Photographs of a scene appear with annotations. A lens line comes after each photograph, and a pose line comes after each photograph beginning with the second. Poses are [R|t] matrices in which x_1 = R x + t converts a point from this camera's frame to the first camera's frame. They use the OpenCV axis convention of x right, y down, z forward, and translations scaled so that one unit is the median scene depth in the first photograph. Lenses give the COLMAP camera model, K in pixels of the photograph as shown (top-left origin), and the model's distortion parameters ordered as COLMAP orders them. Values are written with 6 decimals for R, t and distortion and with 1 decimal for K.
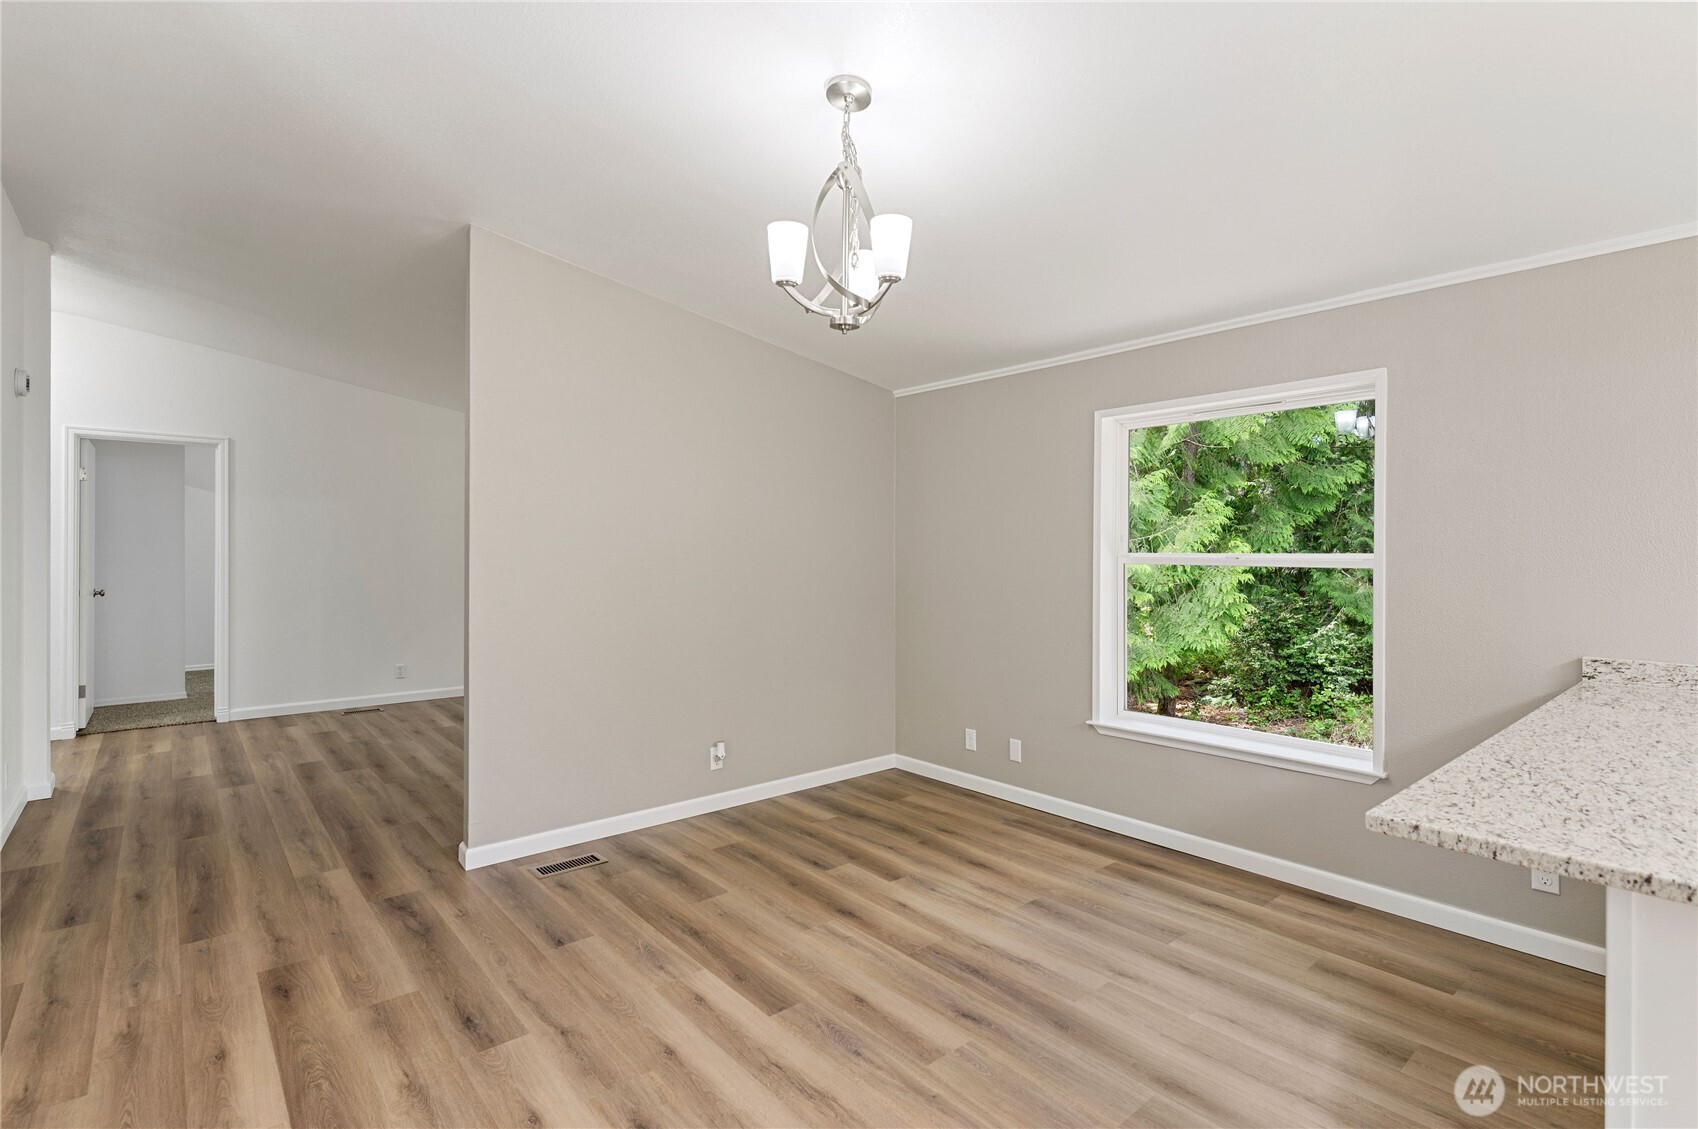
lens RADIAL K [[804.2, 0, 843.1], [0, 804.2, 550.7], [0, 0, 1]] dist [0.000194, -0.000164]
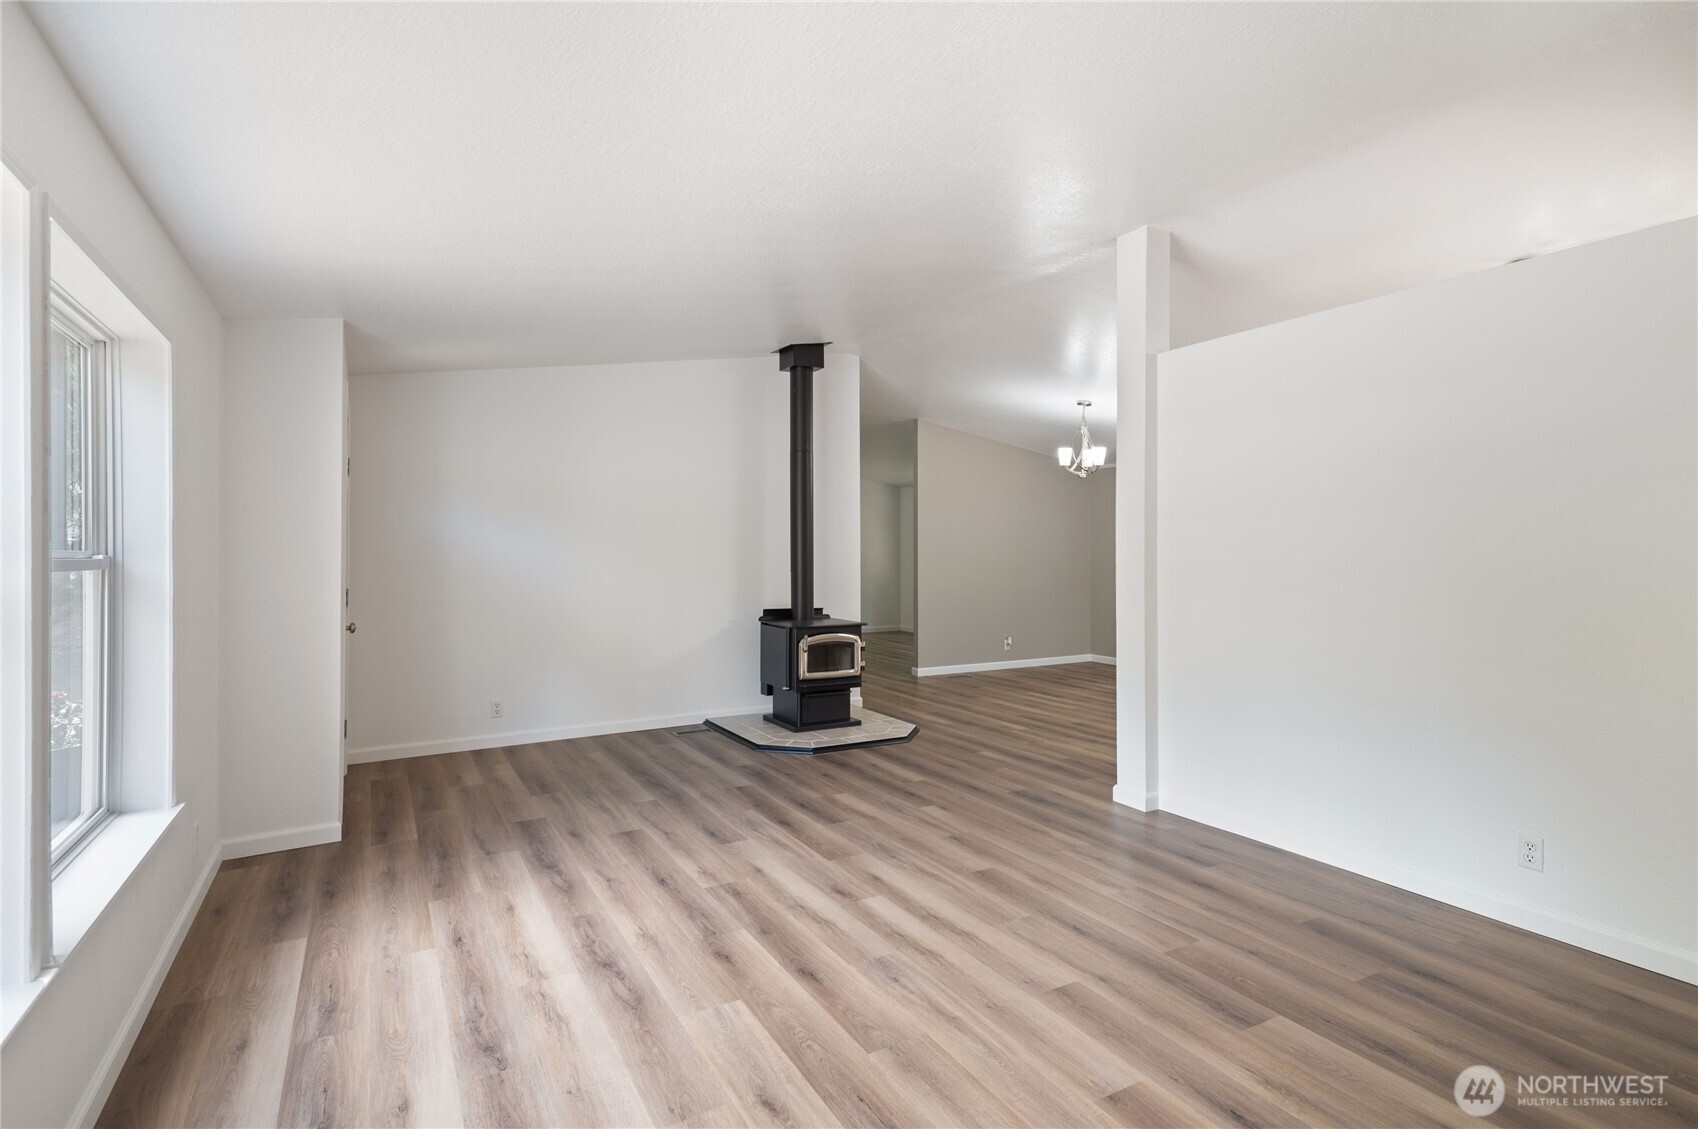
lens RADIAL K [[836.0, 0, 849.0], [0, 836.0, 564.5], [0, 0, 1]] dist [0.028749, -0.000542]
pose [[0.982714, -0.001299, -0.185123, -0.208371], [0.004429, 0.999854, 0.016499, 0.003233], [0.185075, -0.017034, 0.982577, -1.713408]]
